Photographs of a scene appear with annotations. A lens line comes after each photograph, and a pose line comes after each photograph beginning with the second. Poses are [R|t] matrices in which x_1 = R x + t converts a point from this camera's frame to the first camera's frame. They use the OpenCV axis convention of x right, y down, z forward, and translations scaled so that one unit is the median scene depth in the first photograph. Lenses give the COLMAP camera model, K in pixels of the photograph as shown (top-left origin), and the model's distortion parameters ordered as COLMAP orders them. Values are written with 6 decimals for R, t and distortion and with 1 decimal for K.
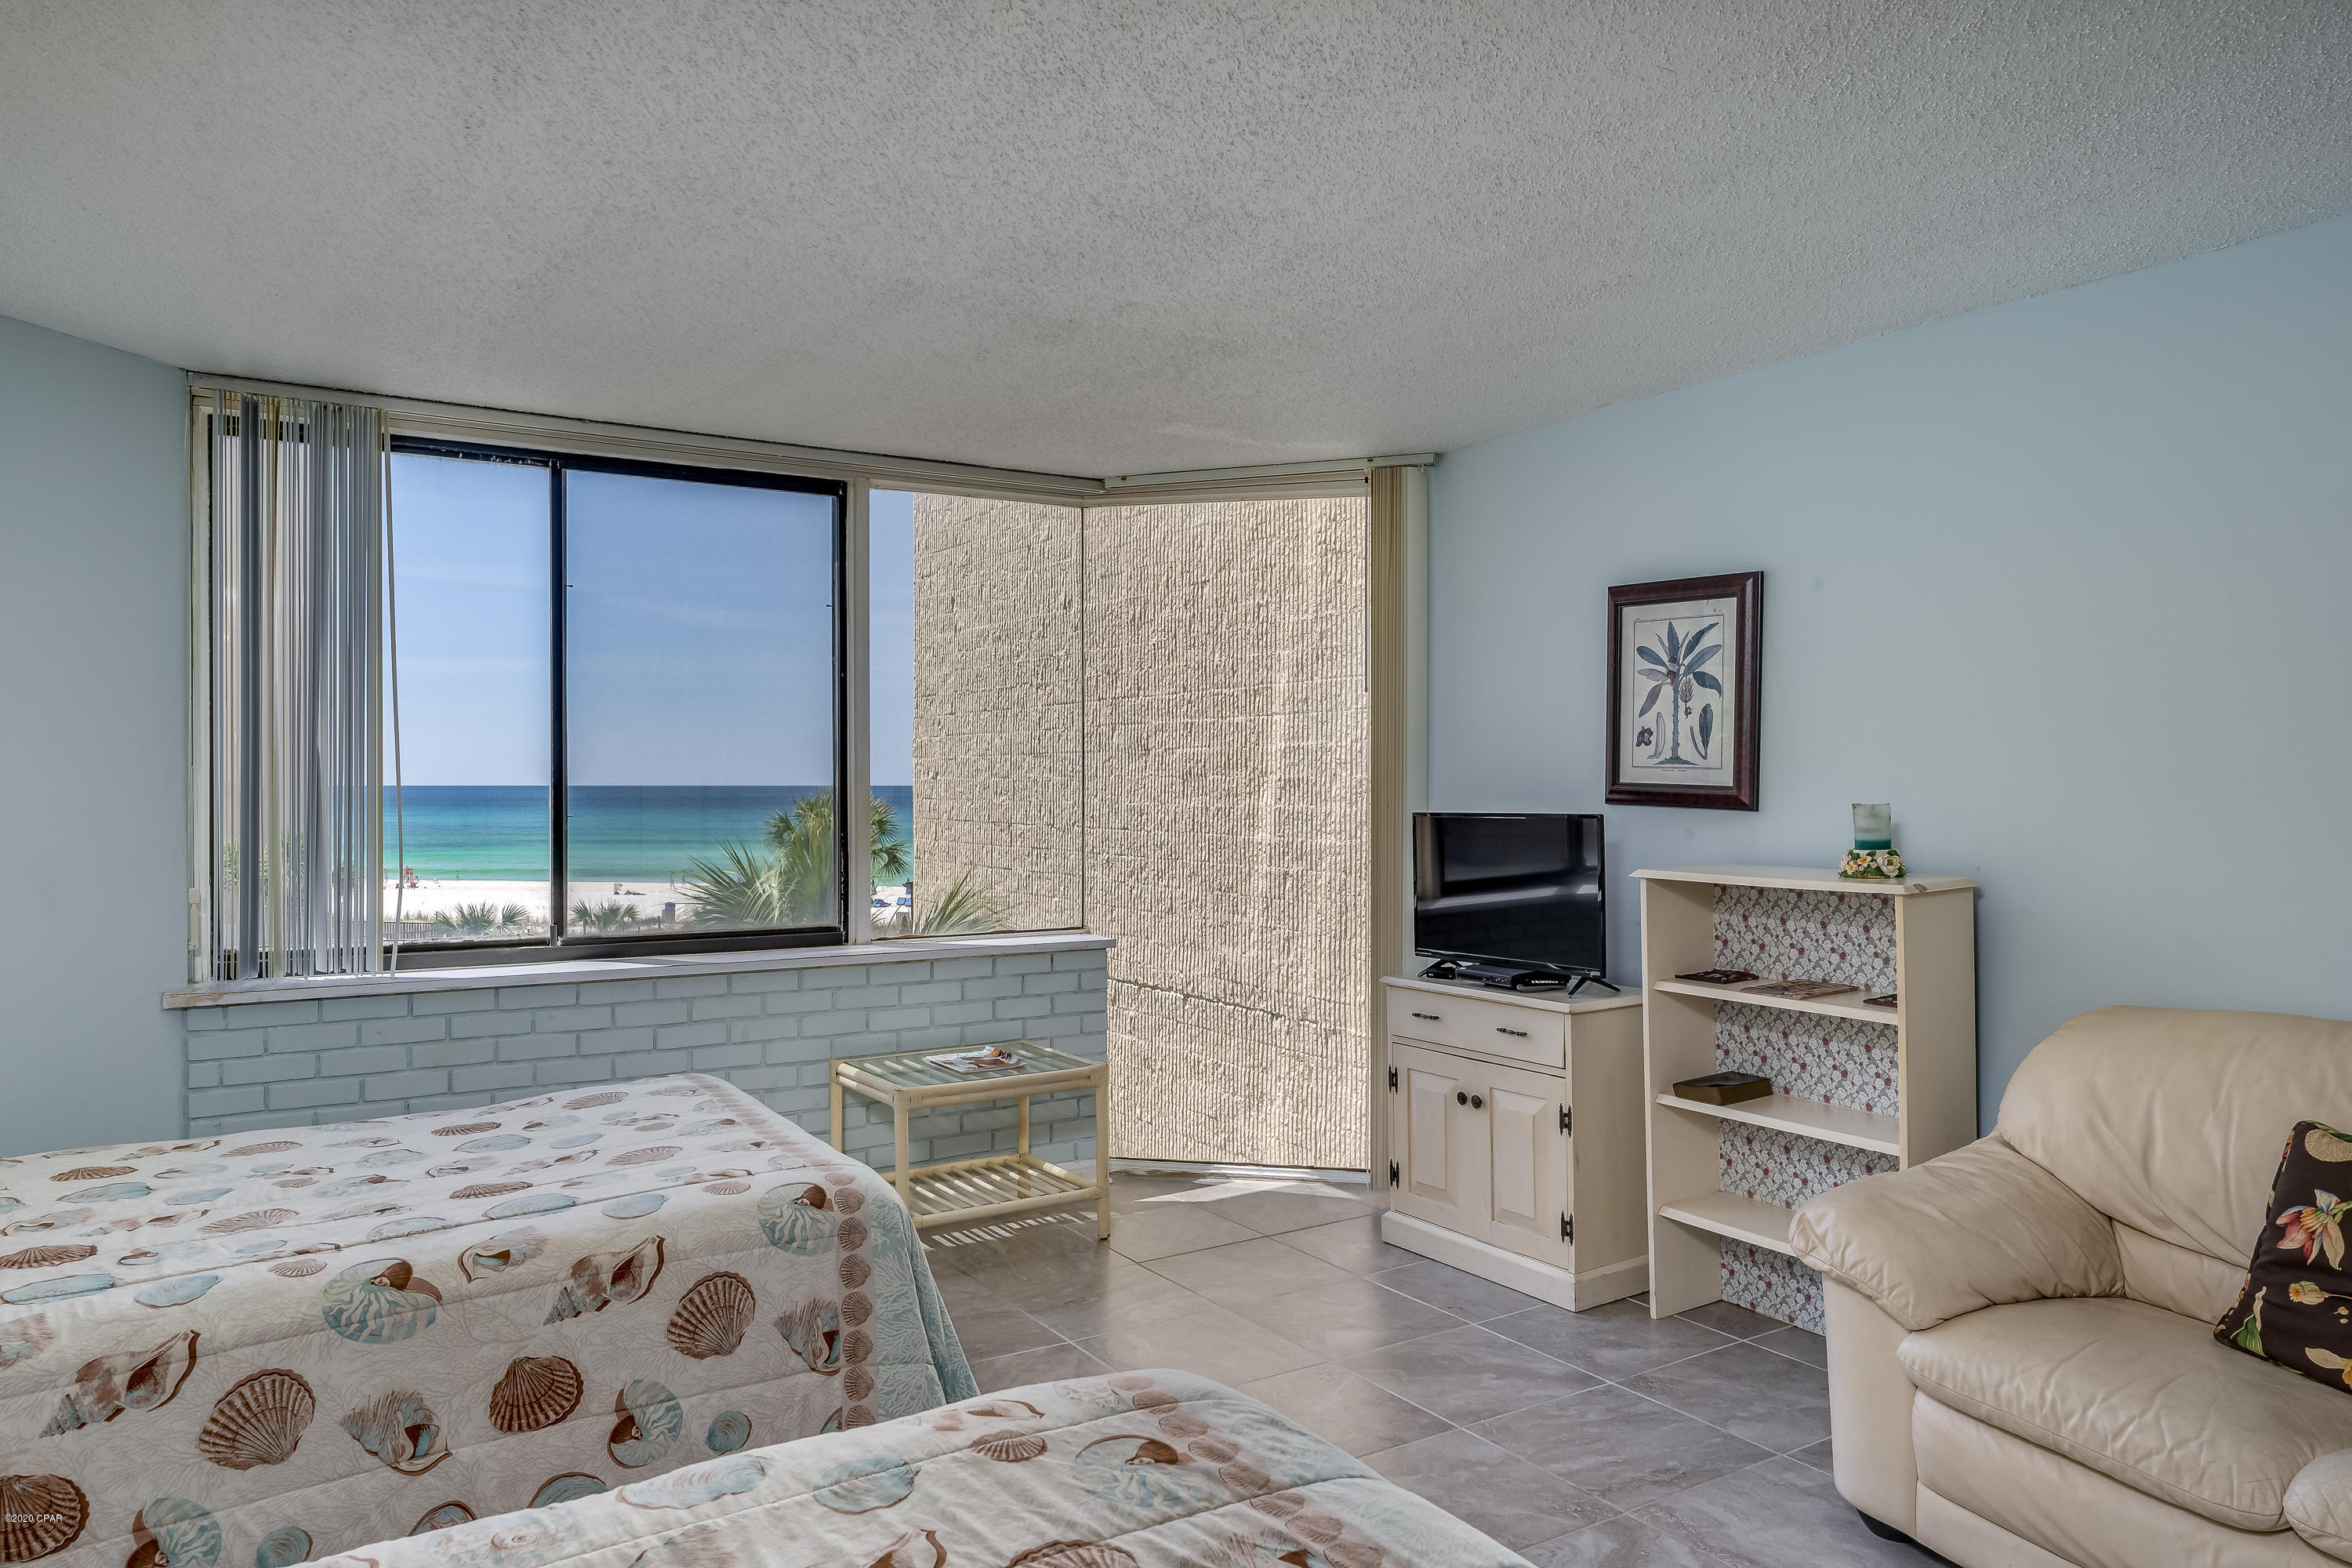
lens RADIAL K [[1556.5, 0, 1171.1], [0, 1556.5, 789.0], [0, 0, 1]] dist [-0.009044, 0.005027]
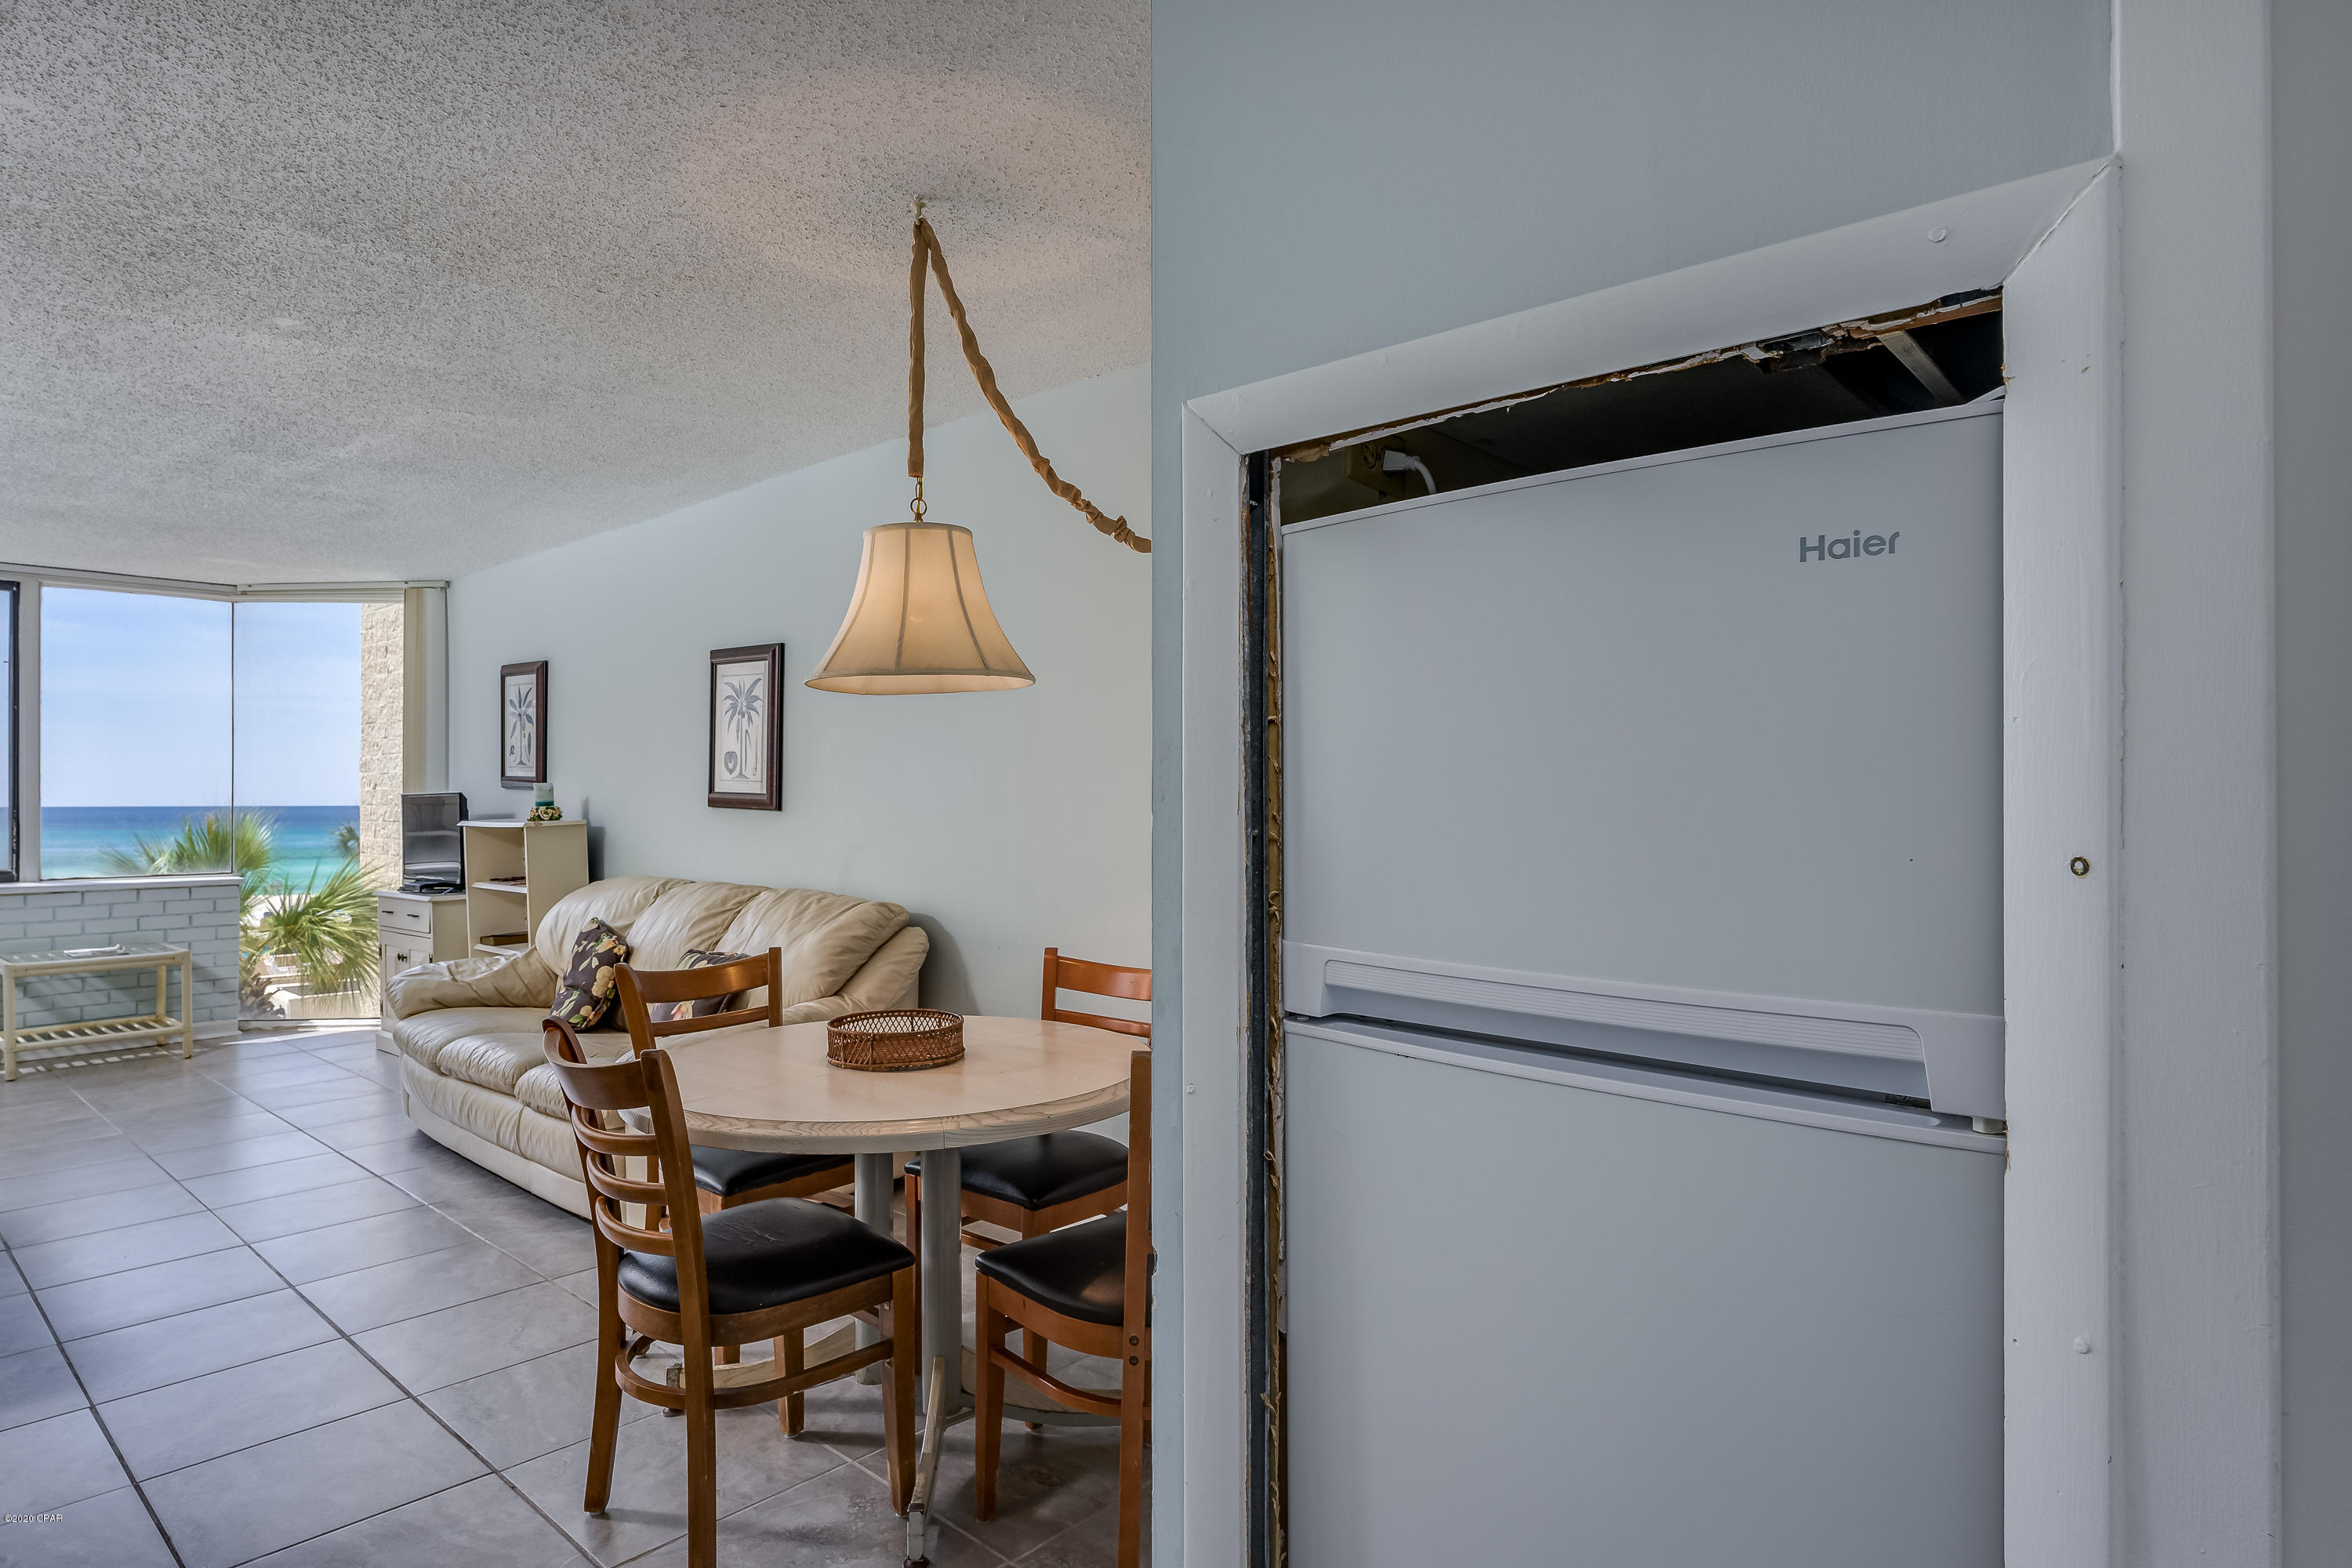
lens RADIAL K [[1303.9, 0, 1191.6], [0, 1303.9, 791.2], [0, 0, 1]] dist [-0.001885, -0.001171]
pose [[0.960008, -0.000575, 0.279971, 0.649088], [0.004097, 0.999920, -0.011995, 0.035728], [-0.279941, 0.012663, 0.959934, -0.666302]]
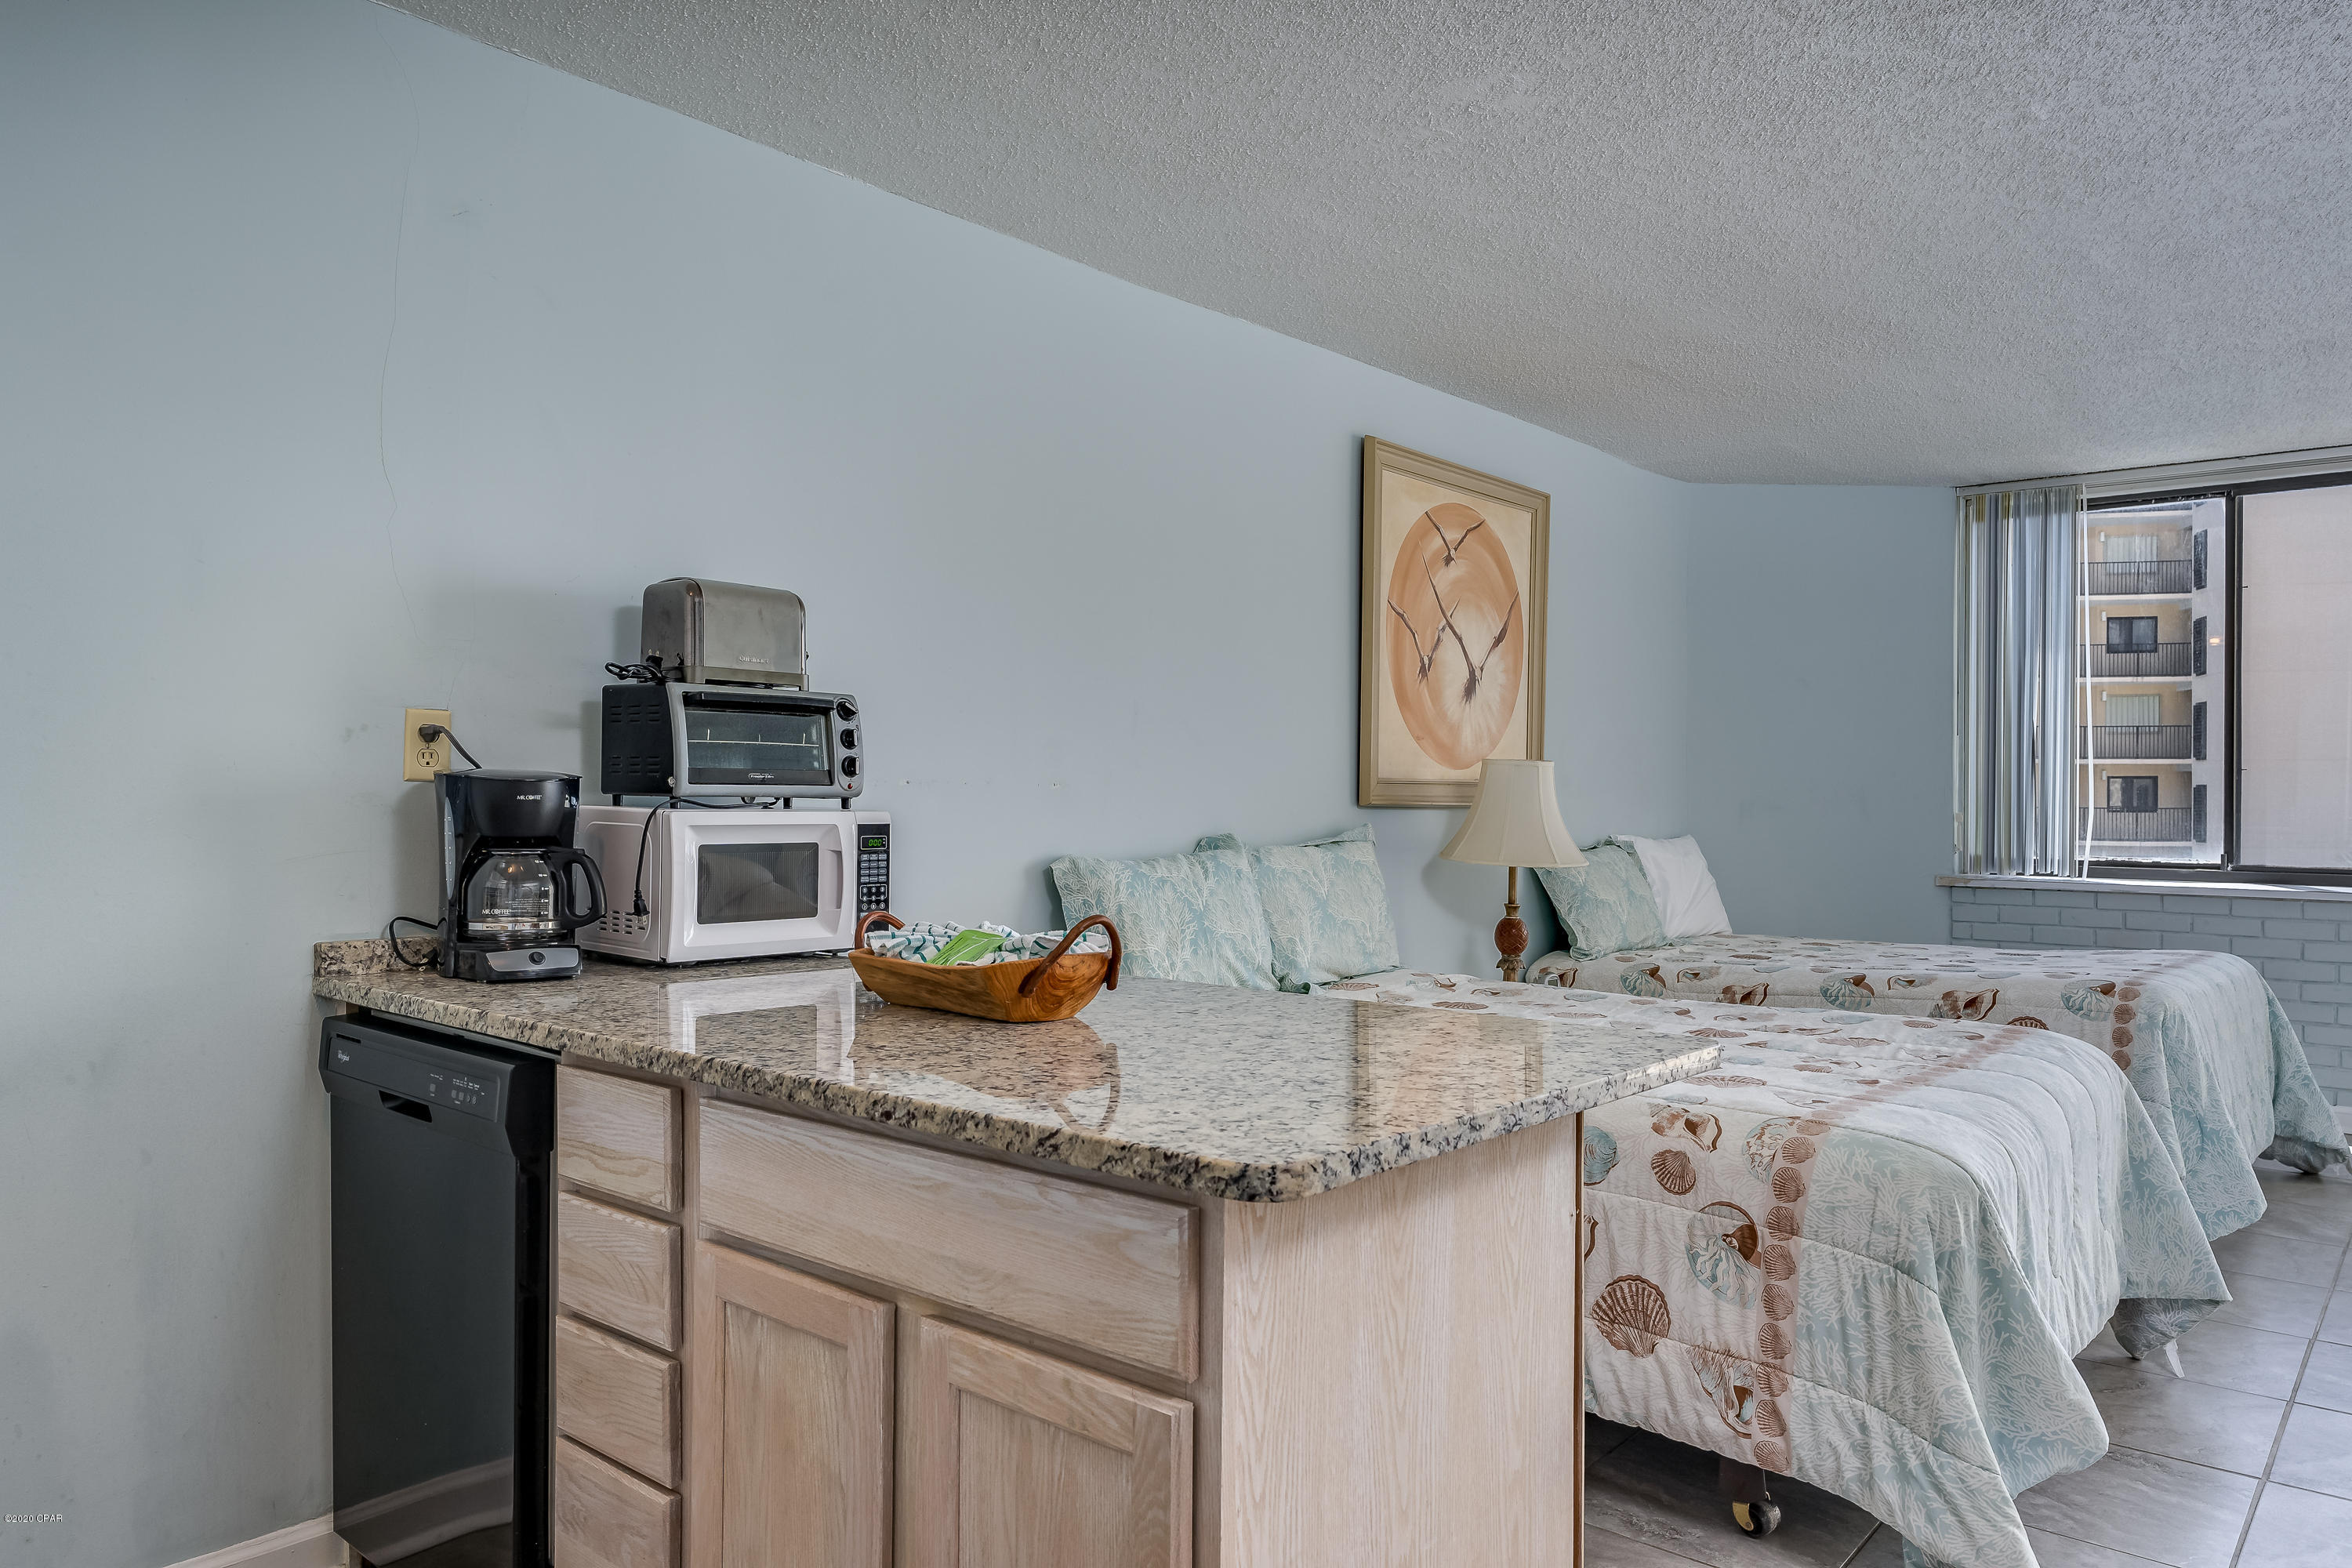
lens RADIAL K [[1556.5, 0, 1173.5], [0, 1556.5, 791.2], [0, 0, 1]] dist [-0.009044, 0.005027]
pose [[0.298397, 0.003431, -0.954436, 0.611390], [-0.005430, 0.999983, 0.001898, 0.041286], [0.954427, 0.004616, 0.298410, -0.226299]]
